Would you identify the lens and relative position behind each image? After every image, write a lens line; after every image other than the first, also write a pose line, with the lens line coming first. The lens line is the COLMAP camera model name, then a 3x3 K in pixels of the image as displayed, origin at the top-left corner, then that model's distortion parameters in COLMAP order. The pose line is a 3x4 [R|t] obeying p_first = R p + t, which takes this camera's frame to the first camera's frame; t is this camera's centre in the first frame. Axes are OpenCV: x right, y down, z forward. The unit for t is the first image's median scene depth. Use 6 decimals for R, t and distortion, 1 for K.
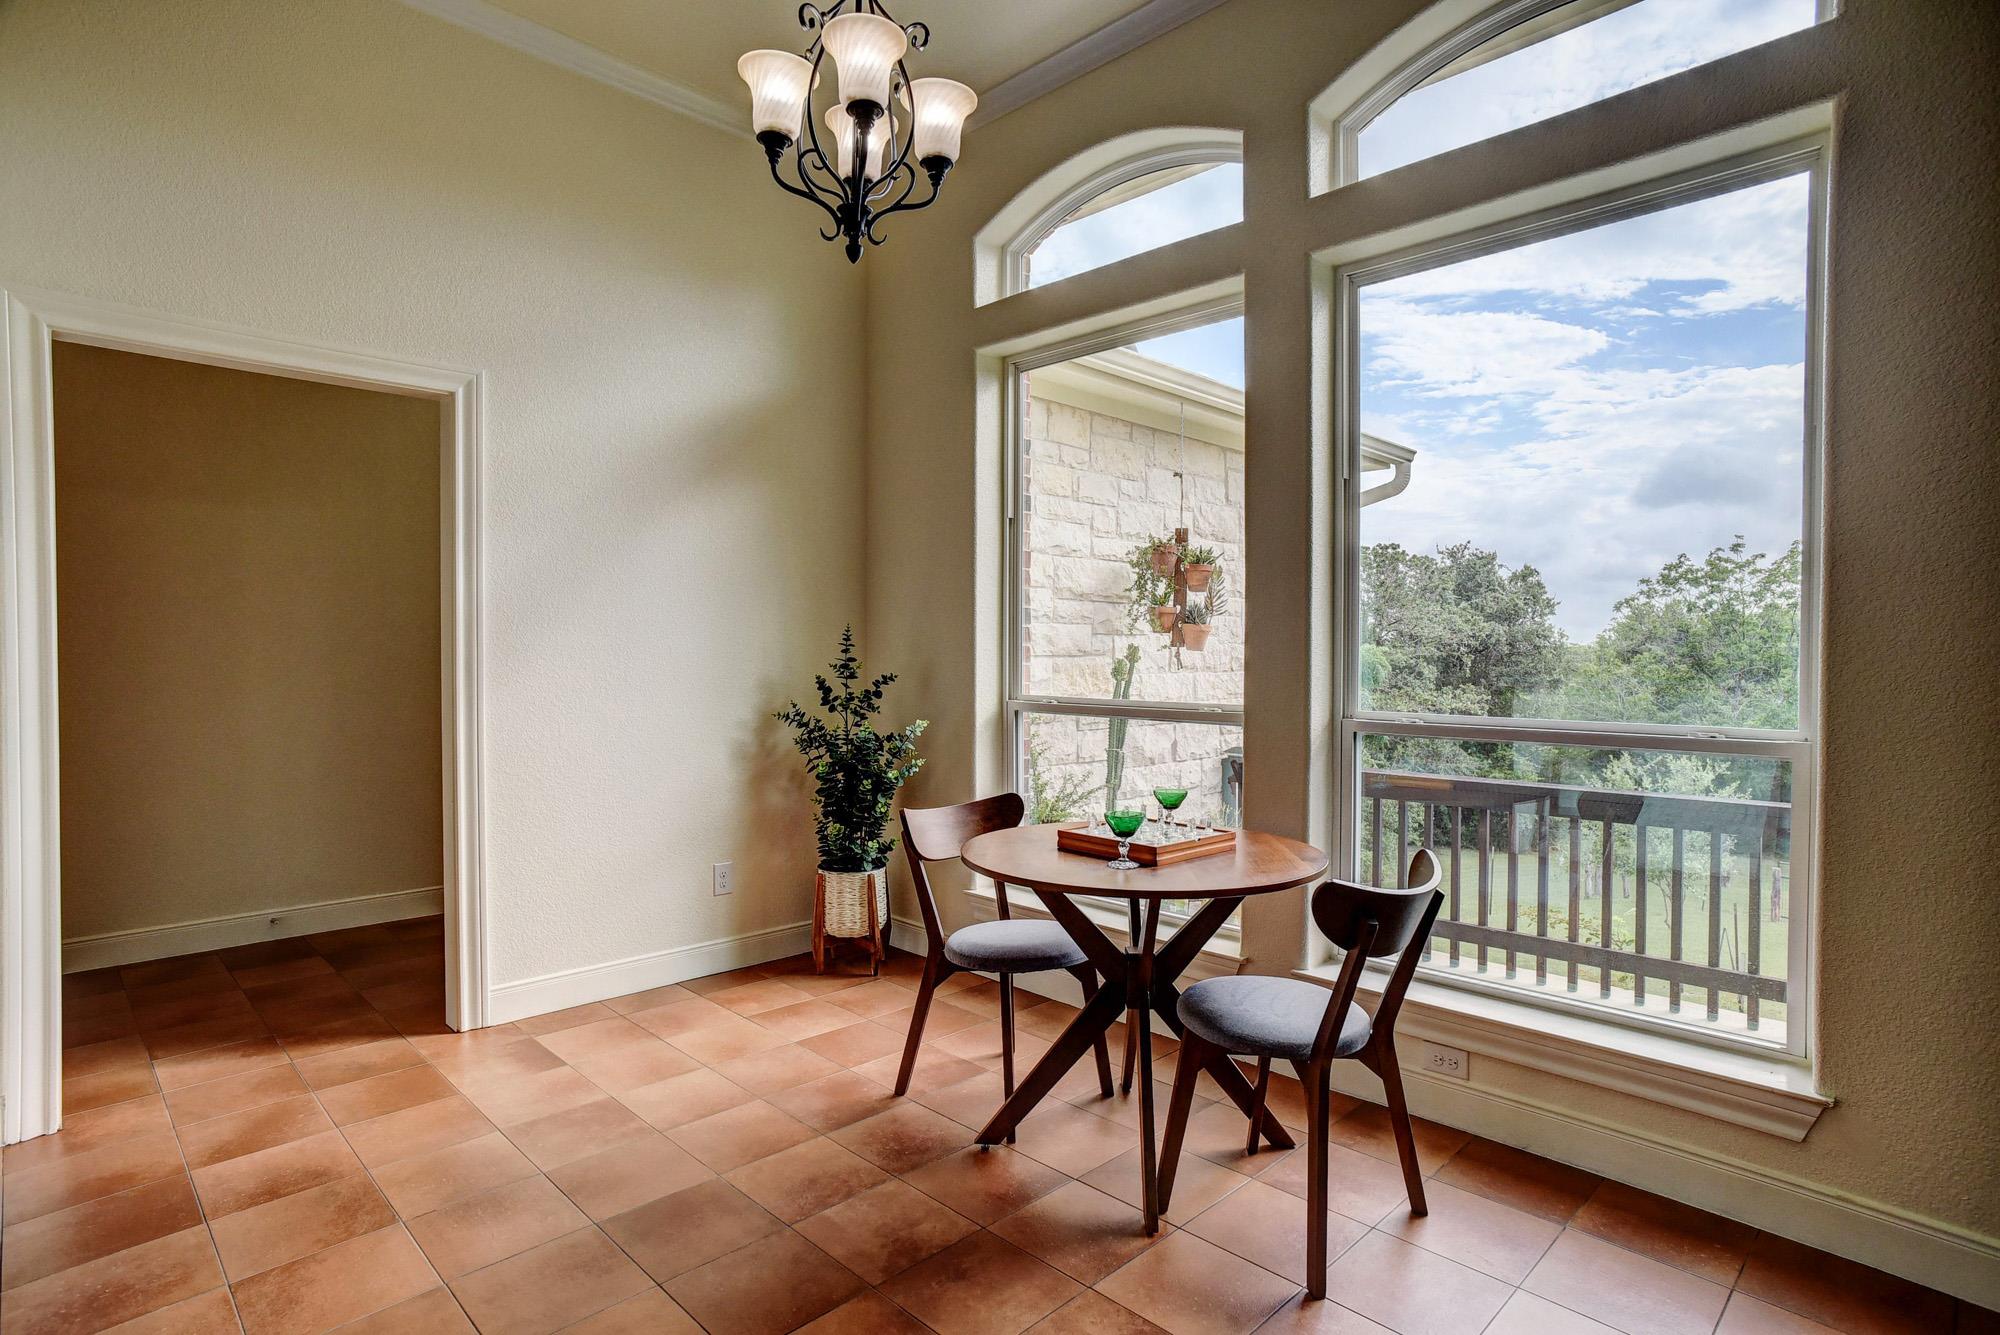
lens RADIAL K [[1020.2, 0, 1019.3], [0, 1020.2, 675.7], [0, 0, 1]] dist [-0.014862, 0.009071]
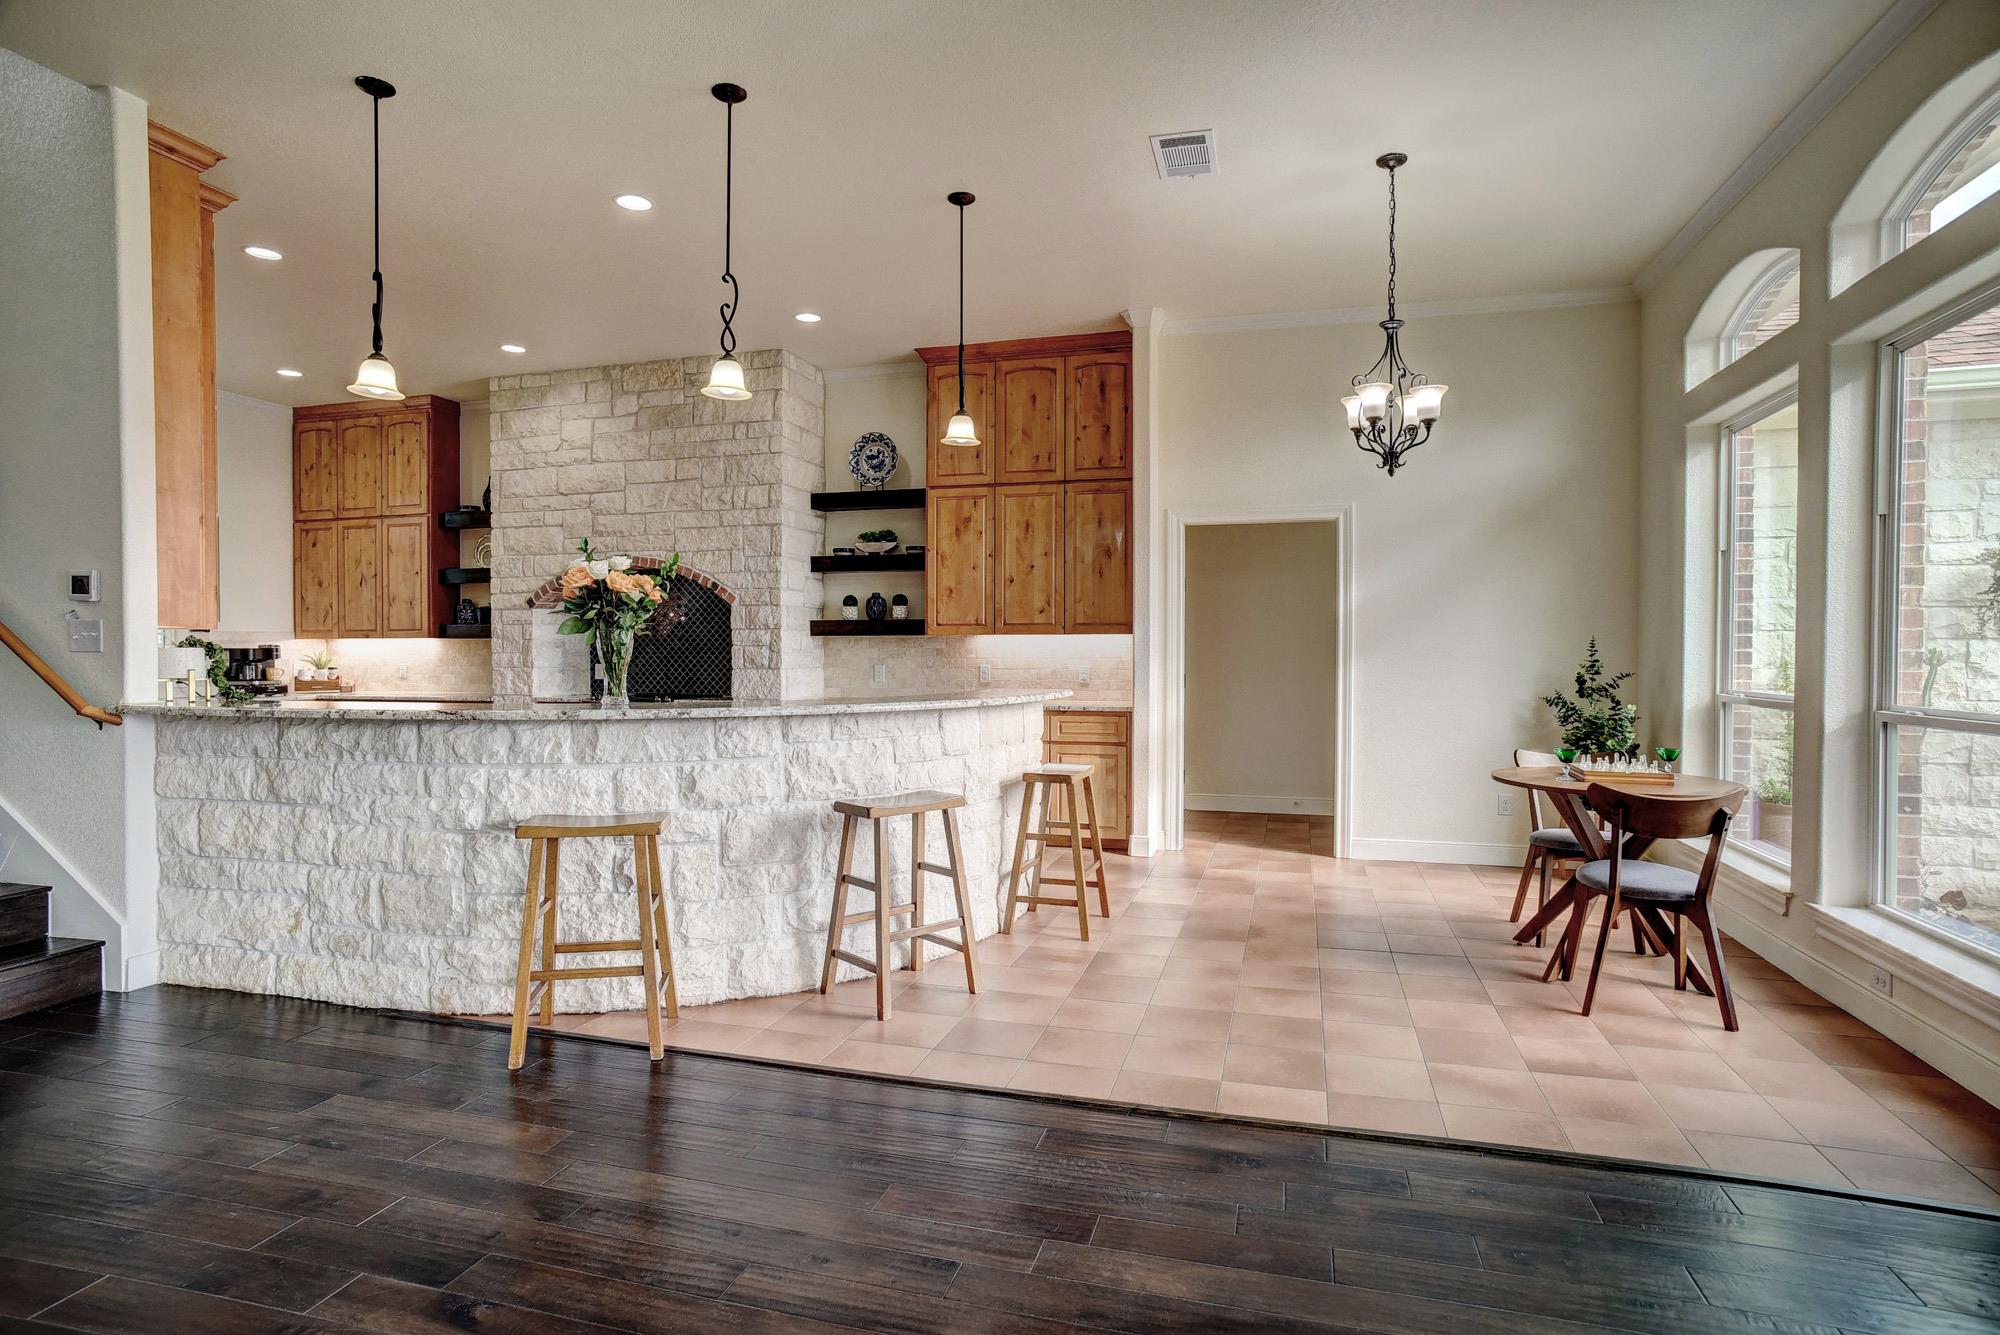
lens RADIAL K [[1059.8, 0, 980.3], [0, 1059.8, 666.4], [0, 0, 1]] dist [-0.052422, 0.026914]
pose [[0.468266, 0.011006, -0.883519, 0.708752], [-0.023471, 0.999725, 0.000014, 0.011273], [0.883276, 0.020731, 0.468395, -0.413144]]
